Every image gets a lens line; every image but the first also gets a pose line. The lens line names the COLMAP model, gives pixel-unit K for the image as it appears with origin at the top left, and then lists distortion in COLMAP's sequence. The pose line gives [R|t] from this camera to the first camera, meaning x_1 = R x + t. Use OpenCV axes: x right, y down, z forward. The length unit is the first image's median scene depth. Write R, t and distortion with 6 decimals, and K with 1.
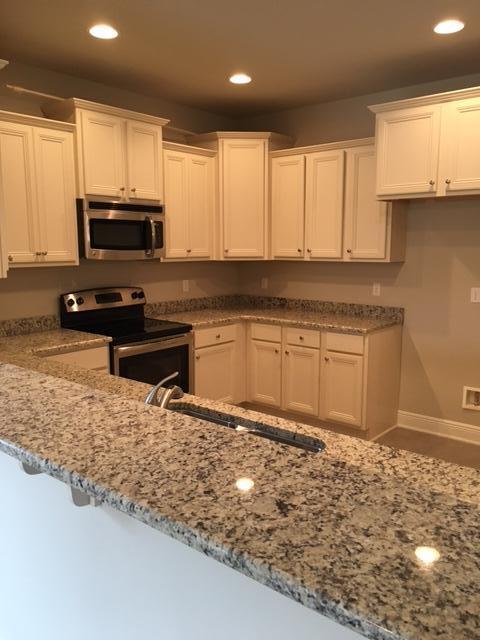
lens RADIAL K [[539.1, 0, 240.0], [0, 539.1, 320.0], [0, 0, 1]] dist [0.002798, -0.001007]
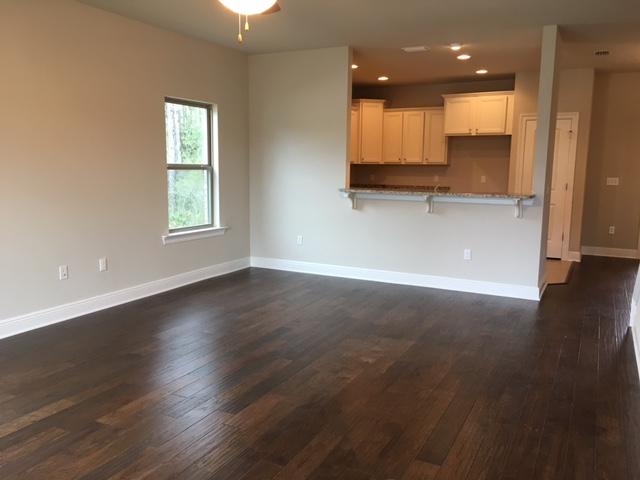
lens RADIAL K [[539.1, 0, 320.0], [0, 539.1, 240.0], [0, 0, 1]] dist [0.002798, -0.001007]
pose [[0.971454, -0.019142, 0.236455, -0.703282], [0.020412, 0.999787, -0.002923, 0.184415], [-0.236349, 0.007666, 0.971638, -0.942123]]
